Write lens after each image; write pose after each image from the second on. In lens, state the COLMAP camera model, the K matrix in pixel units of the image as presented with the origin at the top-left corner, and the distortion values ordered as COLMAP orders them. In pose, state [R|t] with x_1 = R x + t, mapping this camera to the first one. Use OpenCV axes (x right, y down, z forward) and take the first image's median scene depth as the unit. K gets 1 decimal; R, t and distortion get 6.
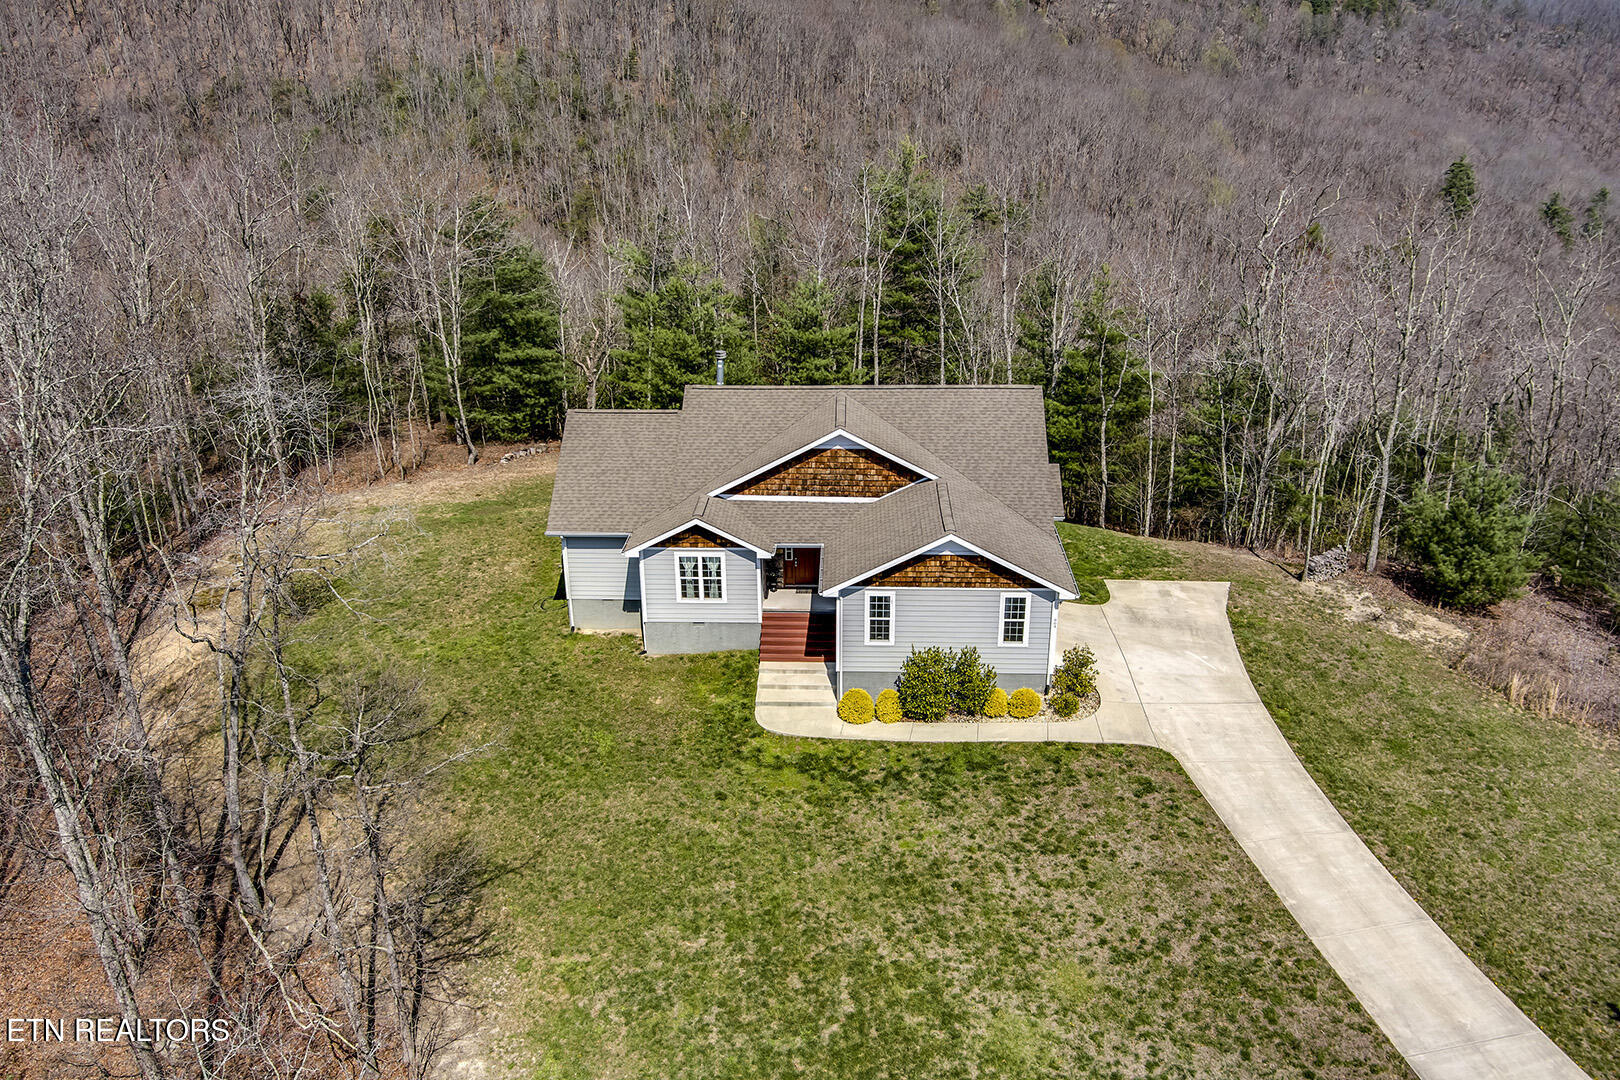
lens RADIAL K [[1322.3, 0, 810.0], [0, 1322.3, 540.0], [0, 0, 1]] dist [-0.099623, 0.061541]
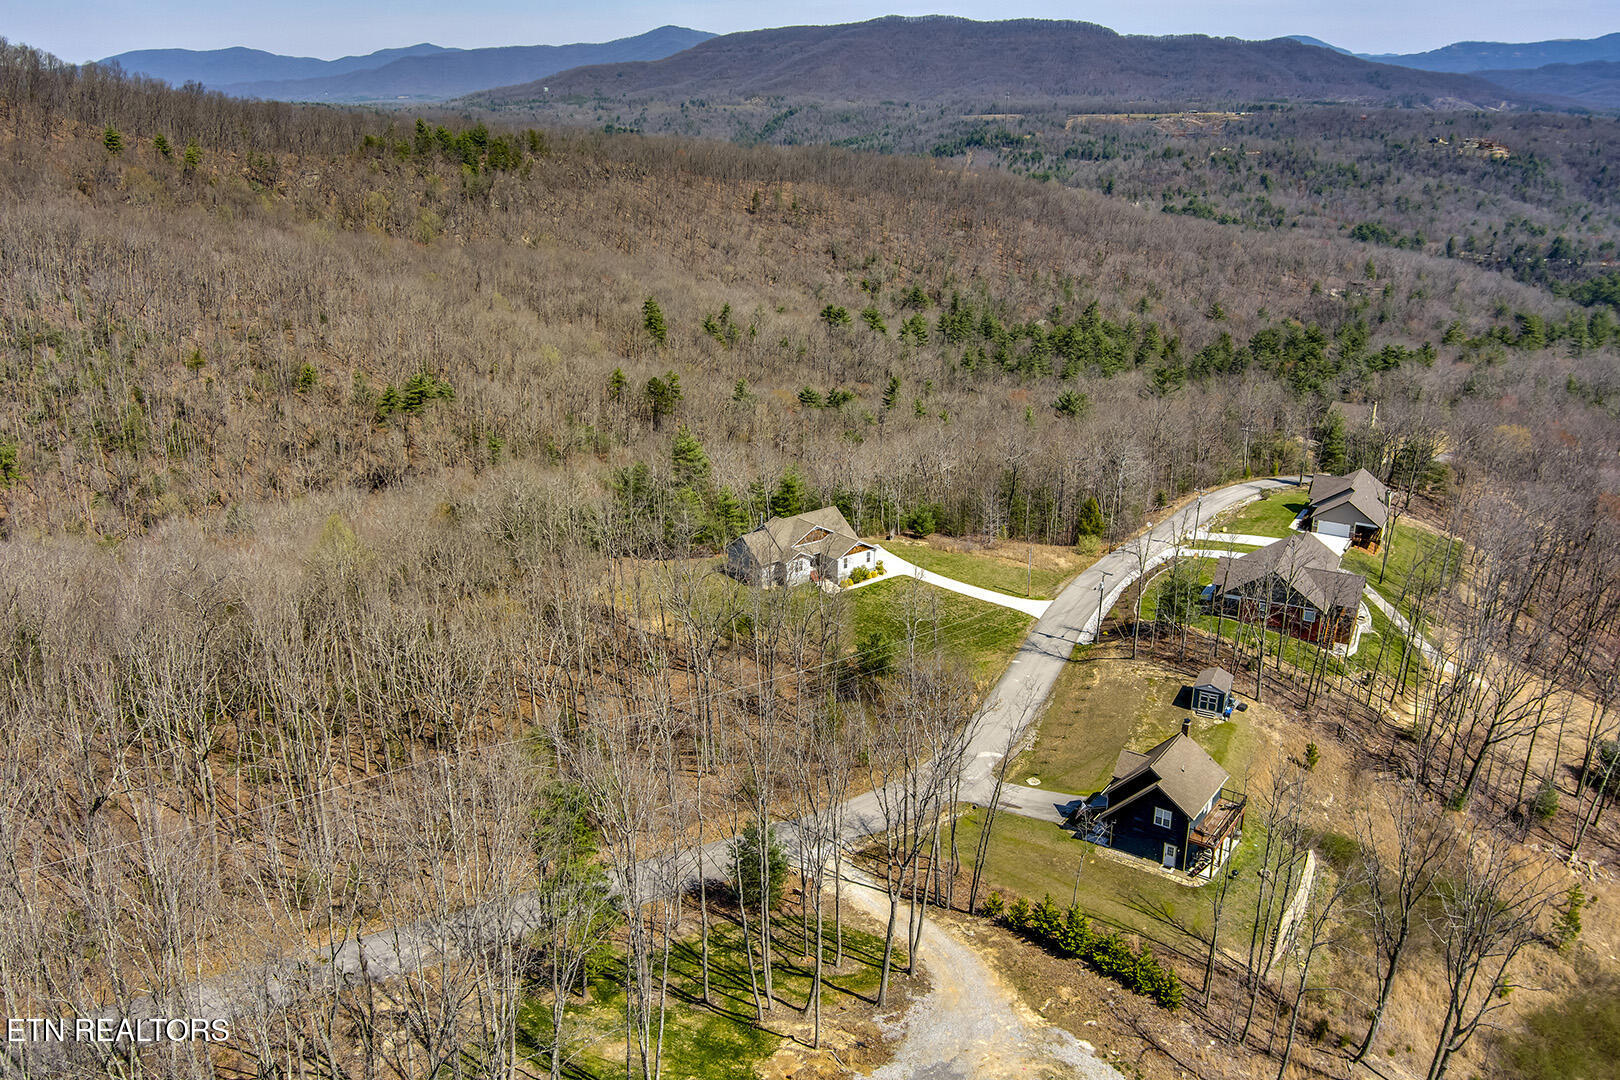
lens RADIAL K [[1322.3, 0, 810.0], [0, 1322.3, 540.0], [0, 0, 1]] dist [-0.099623, 0.061541]
pose [[0.768196, -0.205612, 0.606300, -2.555320], [0.234217, 0.971633, 0.032748, -0.179201], [-0.595834, 0.116849, 0.794562, -2.333418]]
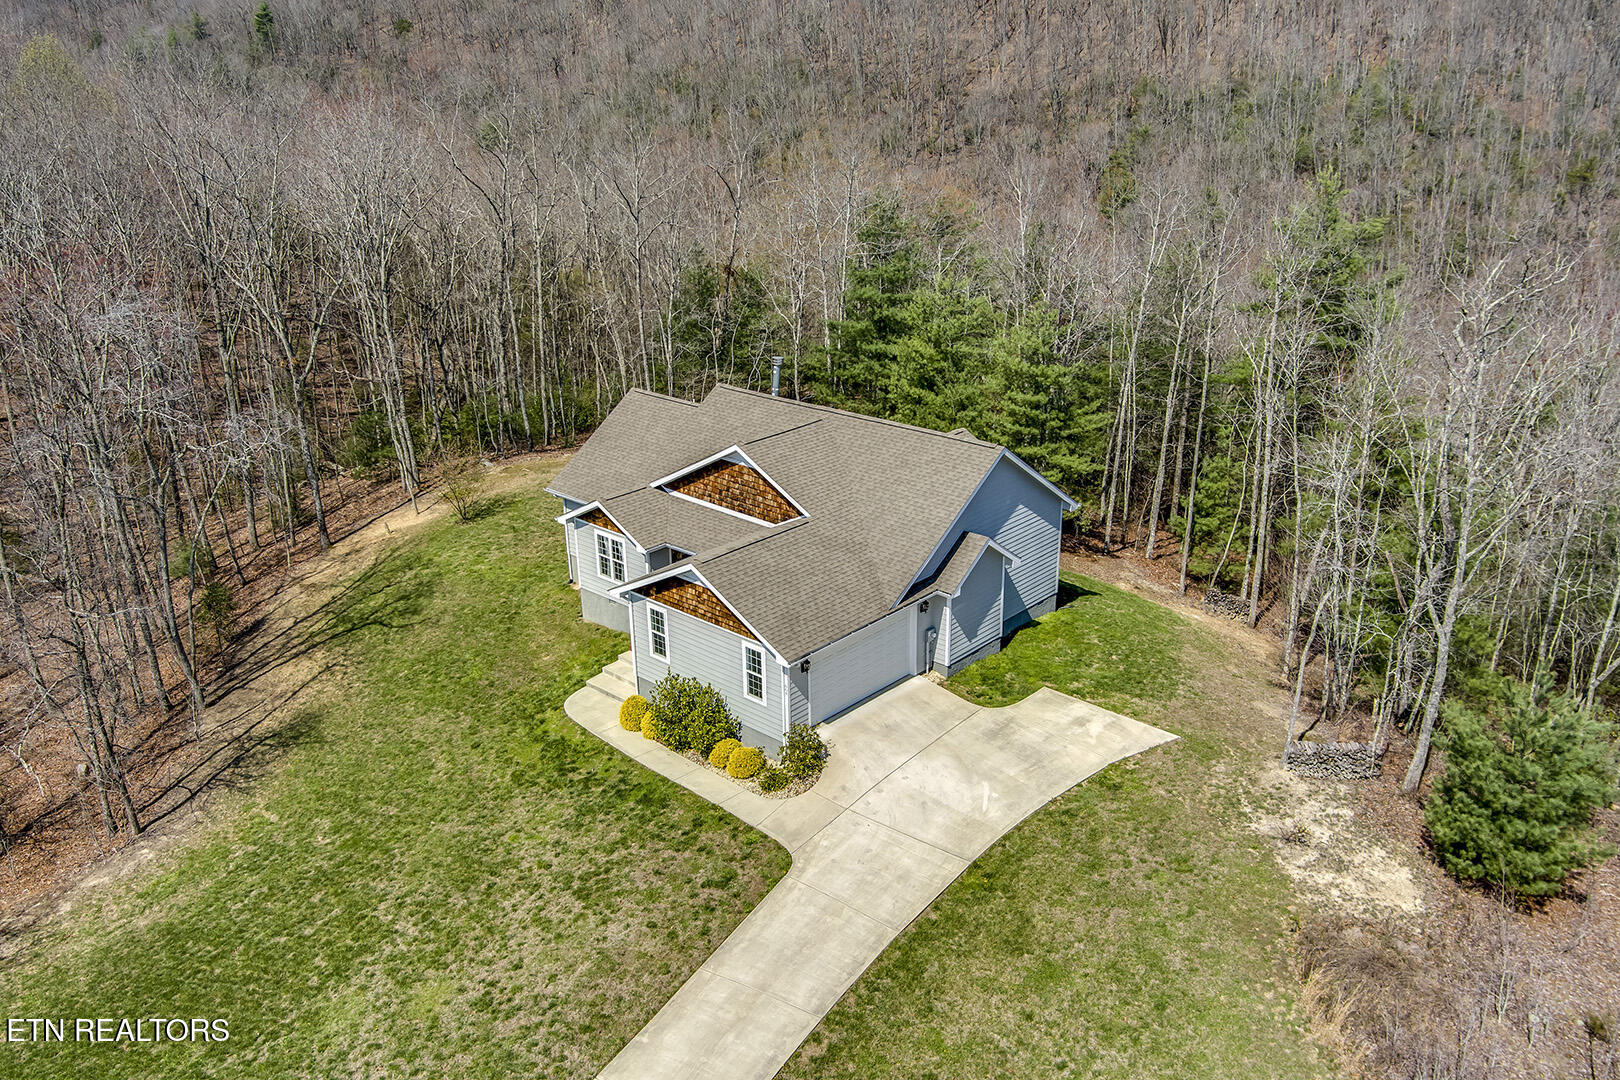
lens RADIAL K [[1322.3, 0, 810.0], [0, 1322.3, 540.0], [0, 0, 1]] dist [-0.099623, 0.061541]
pose [[0.766365, 0.228722, -0.600309, 0.671406], [-0.231403, 0.970026, 0.074174, -0.101135], [0.599281, 0.082070, 0.796321, 0.255355]]
